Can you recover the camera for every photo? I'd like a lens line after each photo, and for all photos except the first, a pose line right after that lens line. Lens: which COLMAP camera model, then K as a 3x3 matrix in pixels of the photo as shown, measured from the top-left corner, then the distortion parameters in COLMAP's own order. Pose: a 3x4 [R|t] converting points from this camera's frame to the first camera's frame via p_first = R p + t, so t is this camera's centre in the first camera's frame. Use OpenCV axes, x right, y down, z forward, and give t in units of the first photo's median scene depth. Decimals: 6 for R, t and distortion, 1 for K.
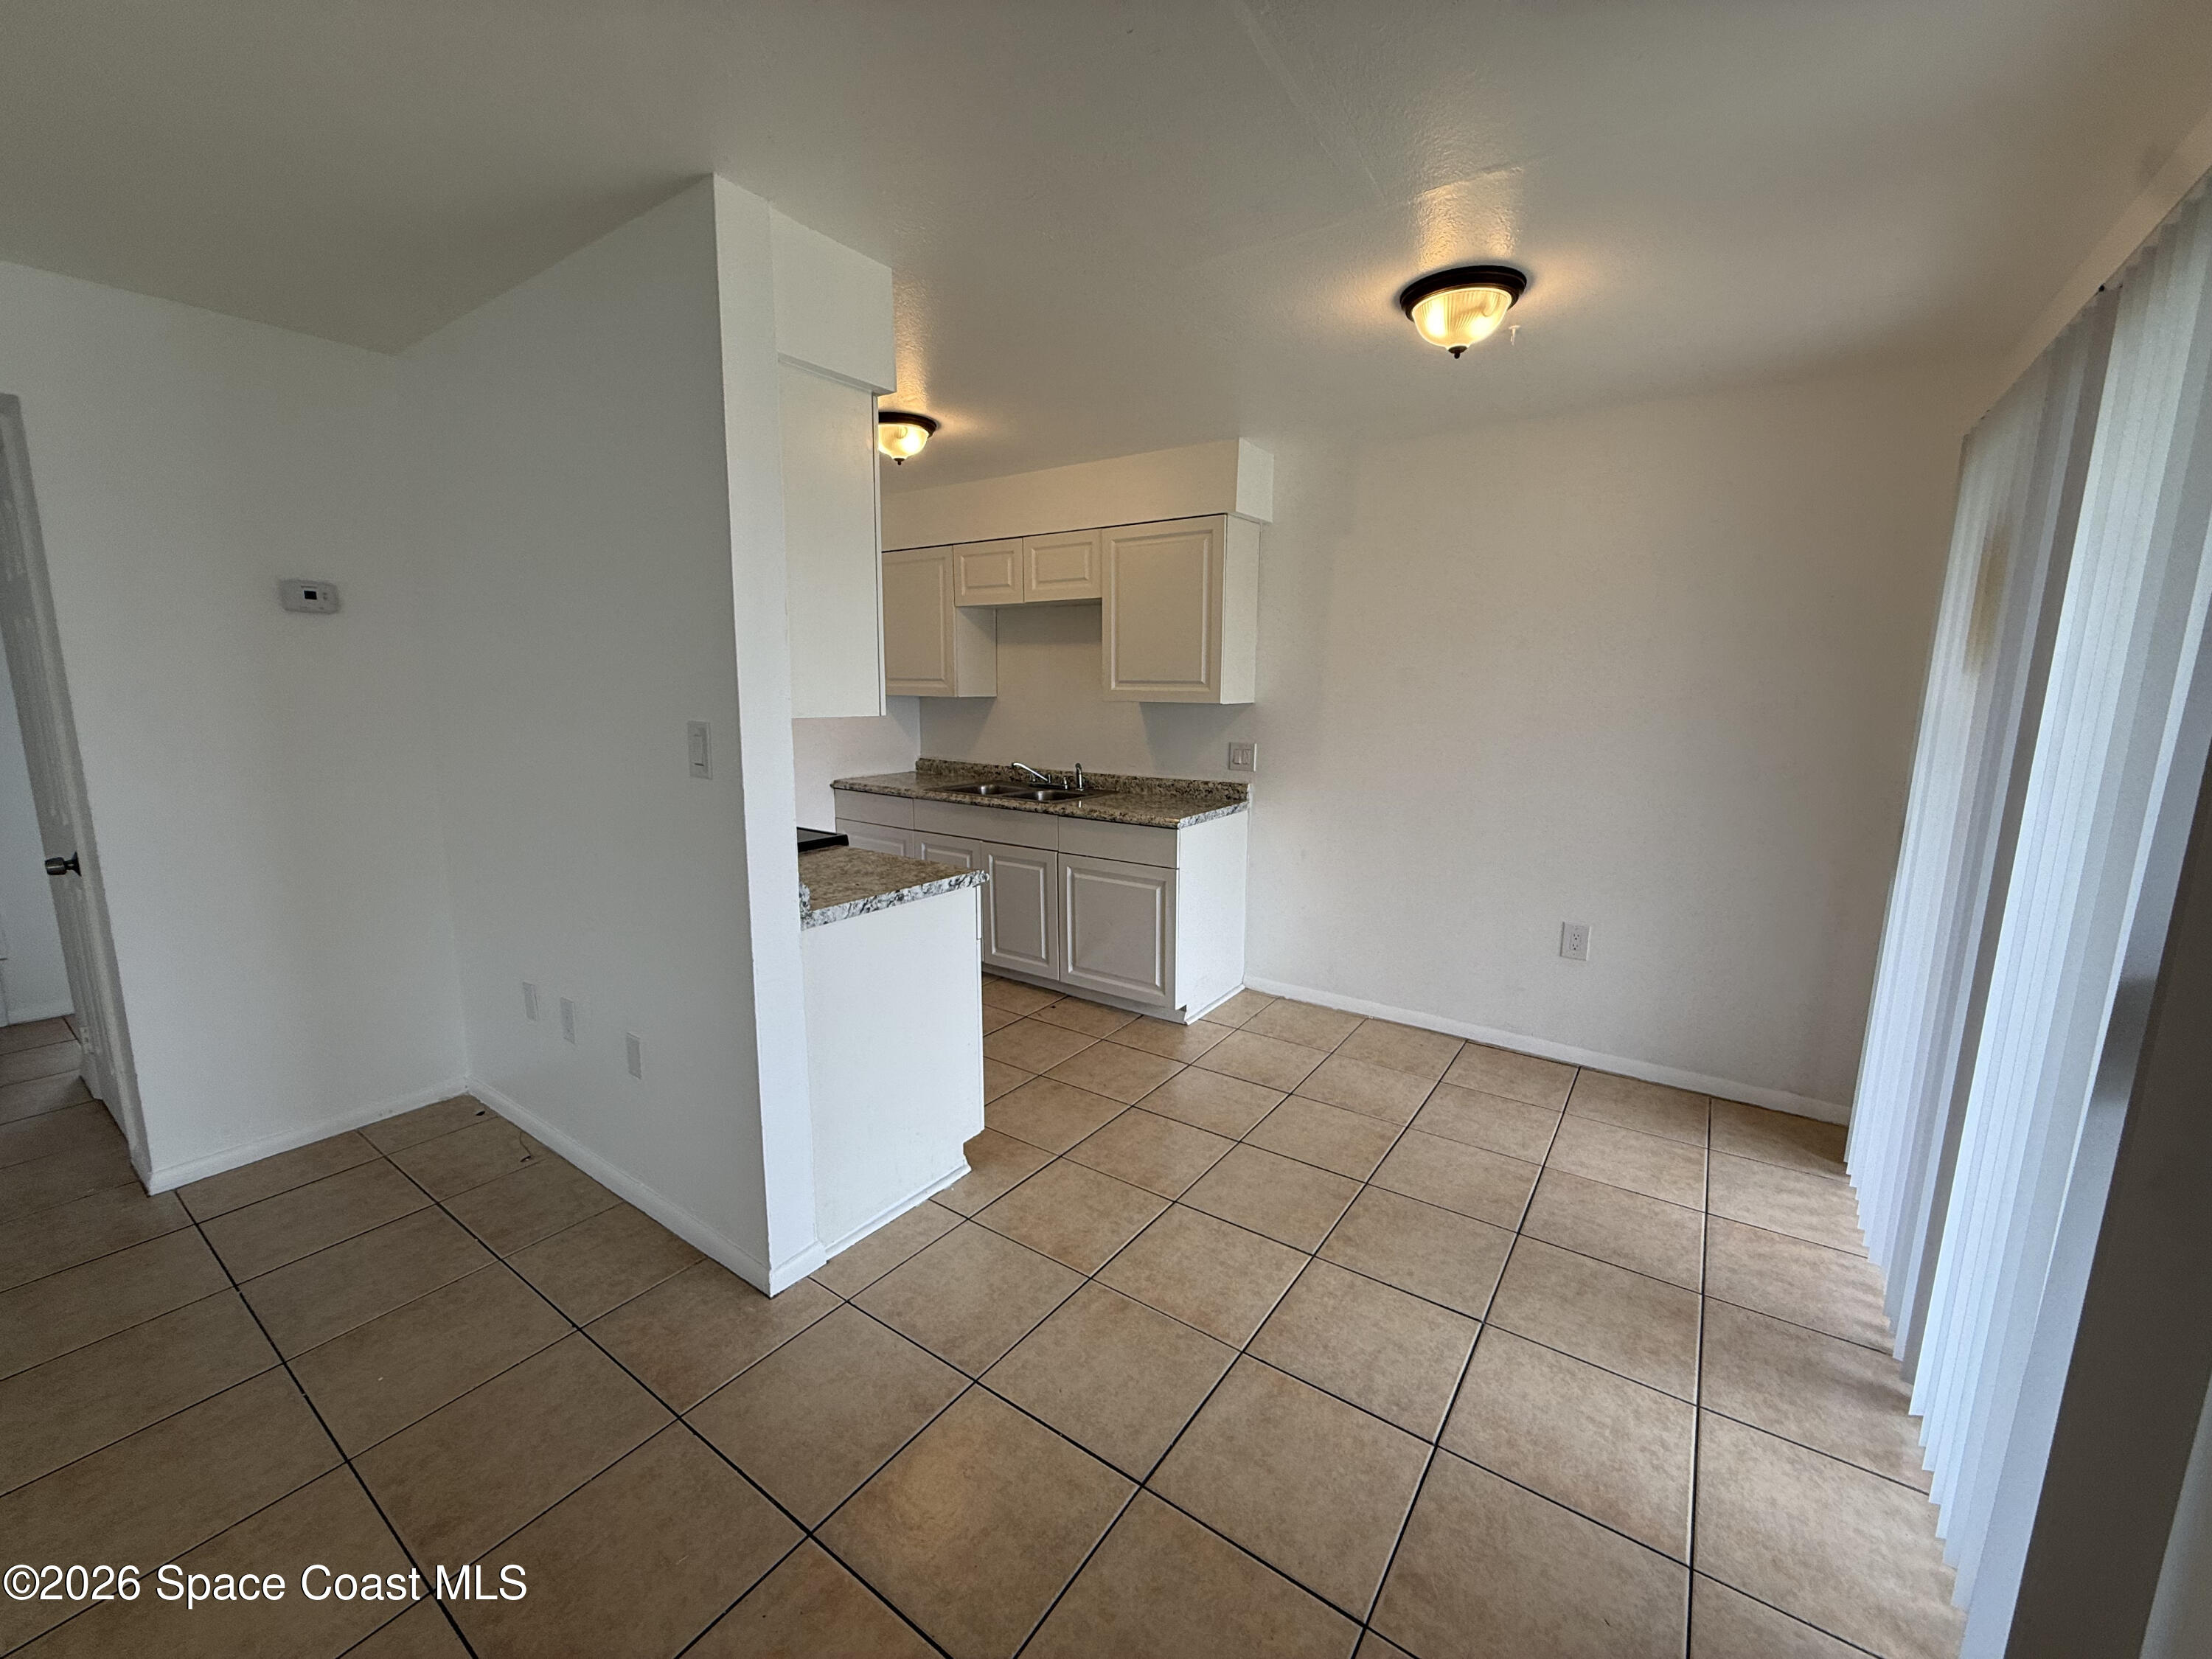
lens RADIAL K [[881.5, 0, 1094.9], [0, 881.5, 827.3], [0, 0, 1]] dist [0.001286, -0.000811]
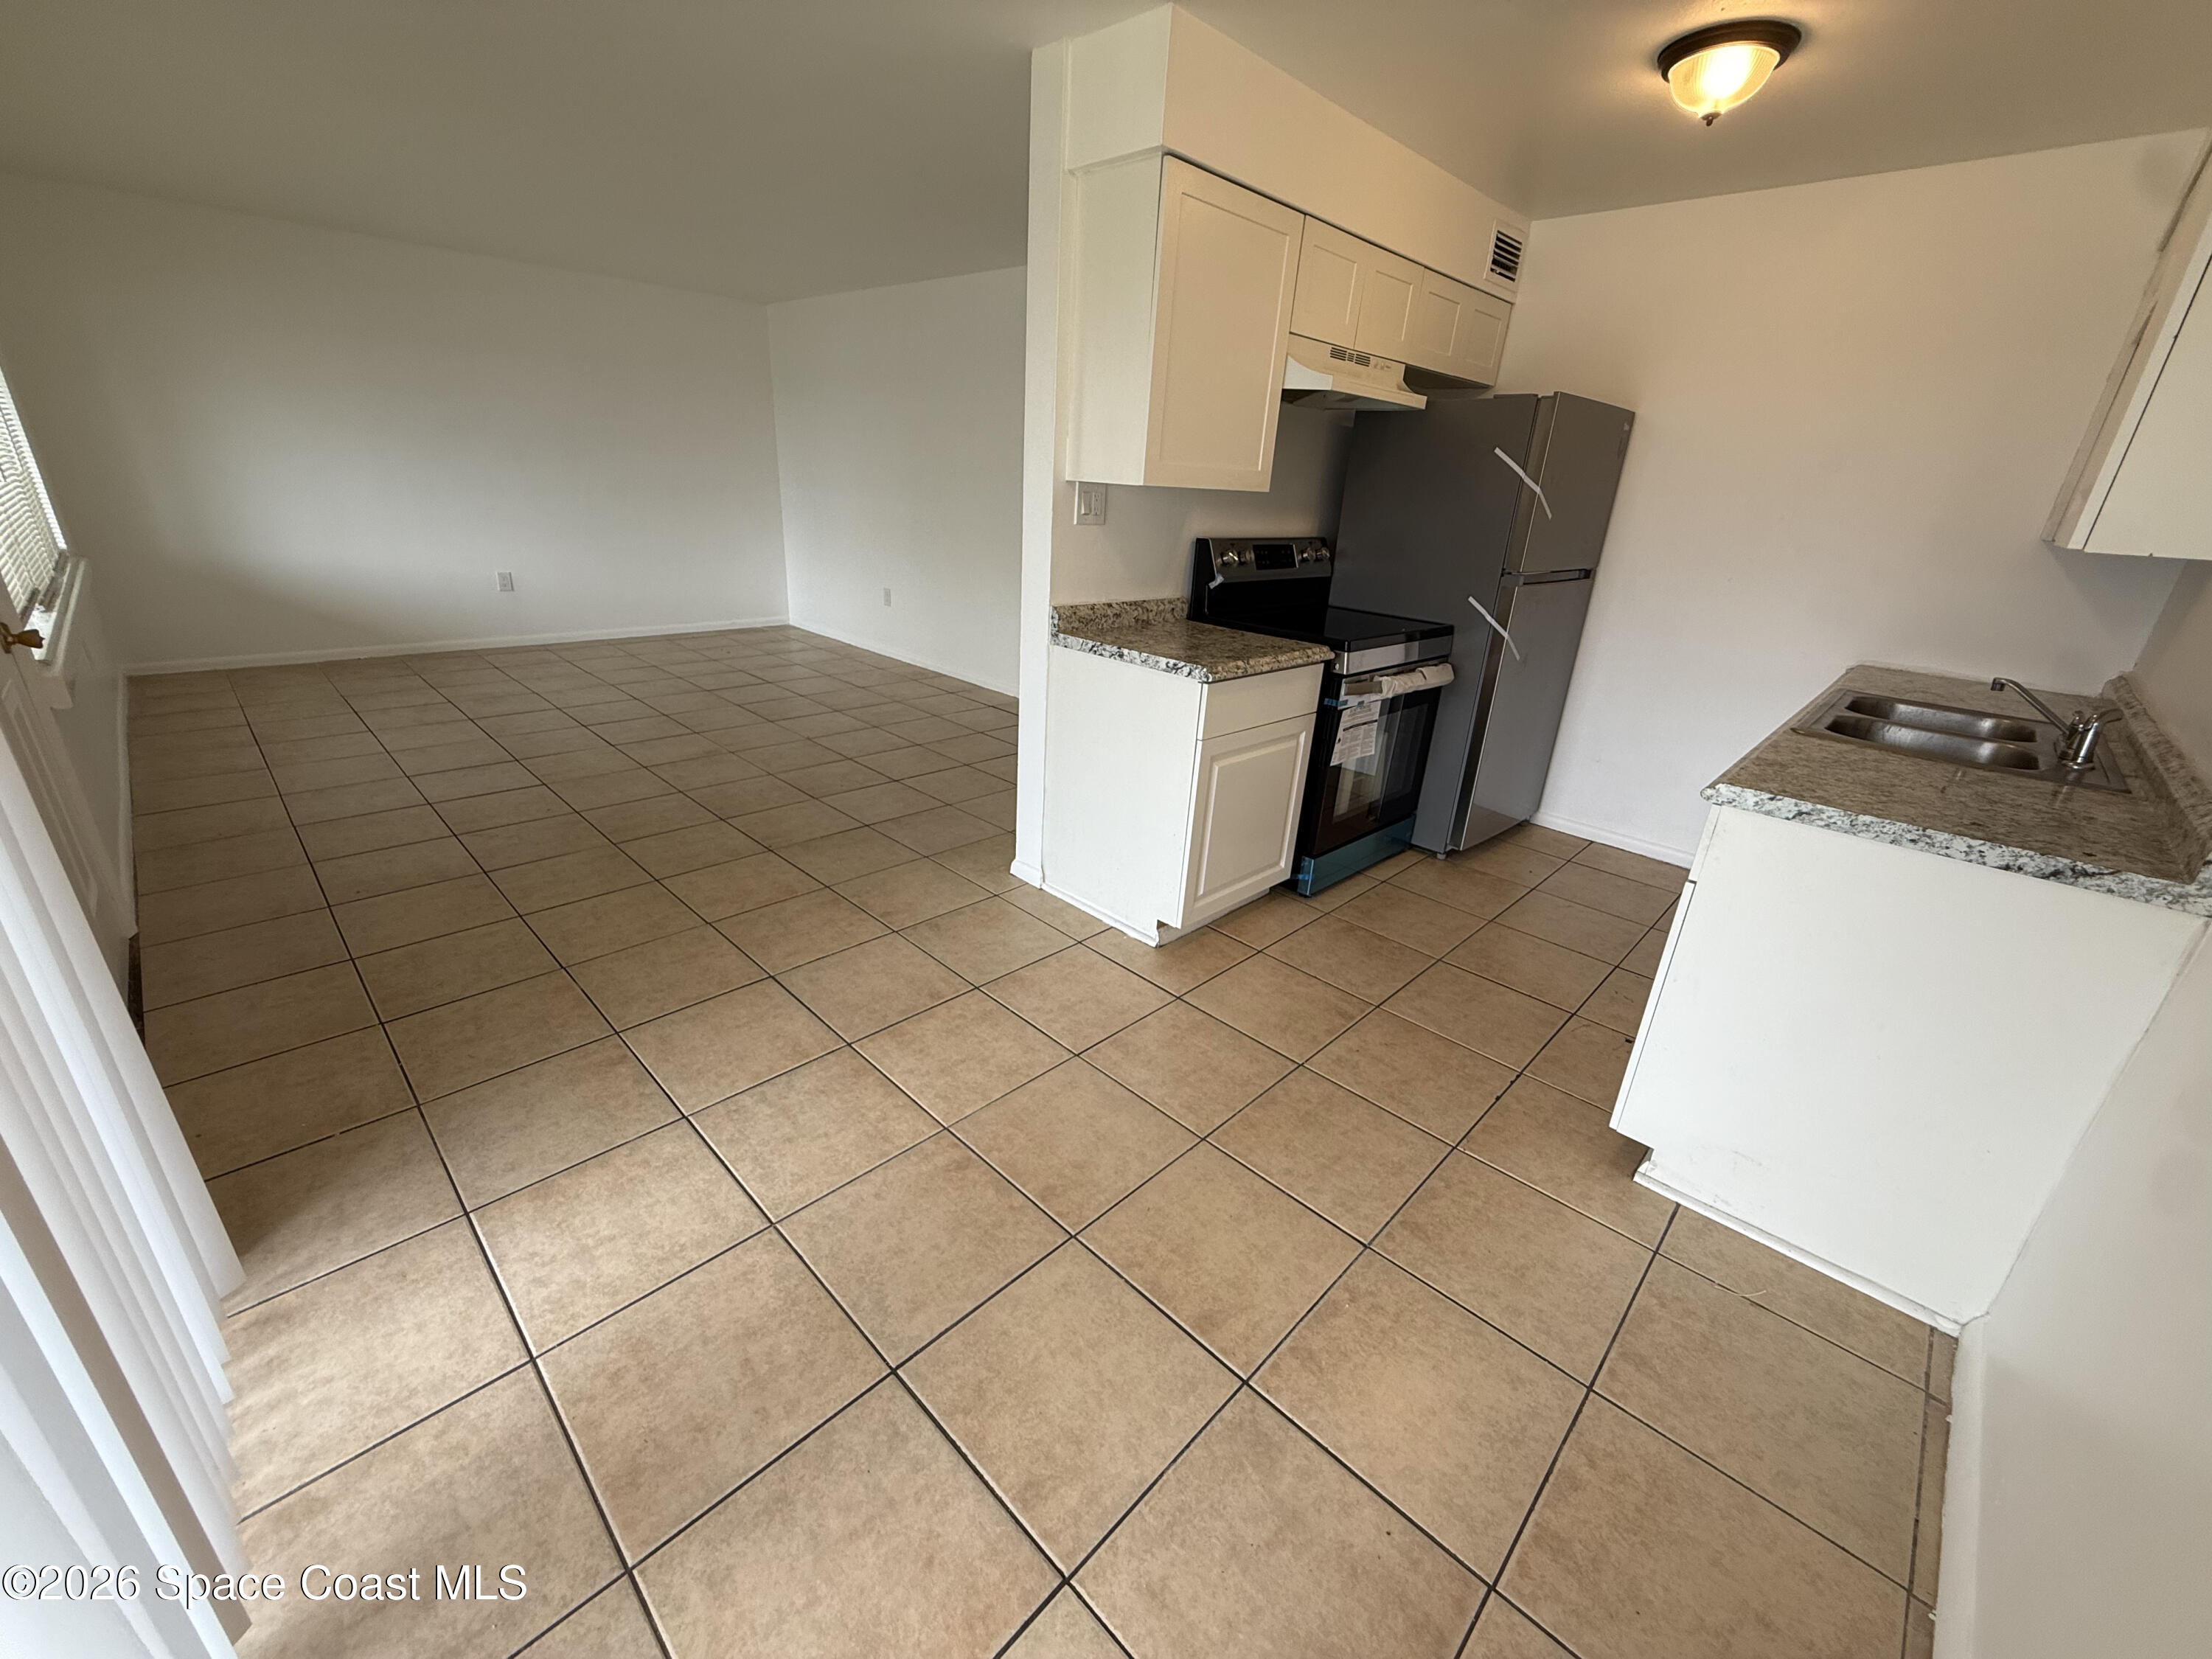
lens RADIAL K [[881.5, 0, 1097.7], [0, 881.5, 825.8], [0, 0, 1]] dist [0.001286, -0.000811]
pose [[-0.155025, 0.349330, -0.924086, 0.943945], [-0.219520, 0.899829, 0.376987, -0.148897], [0.963212, 0.261298, -0.062811, 1.139914]]
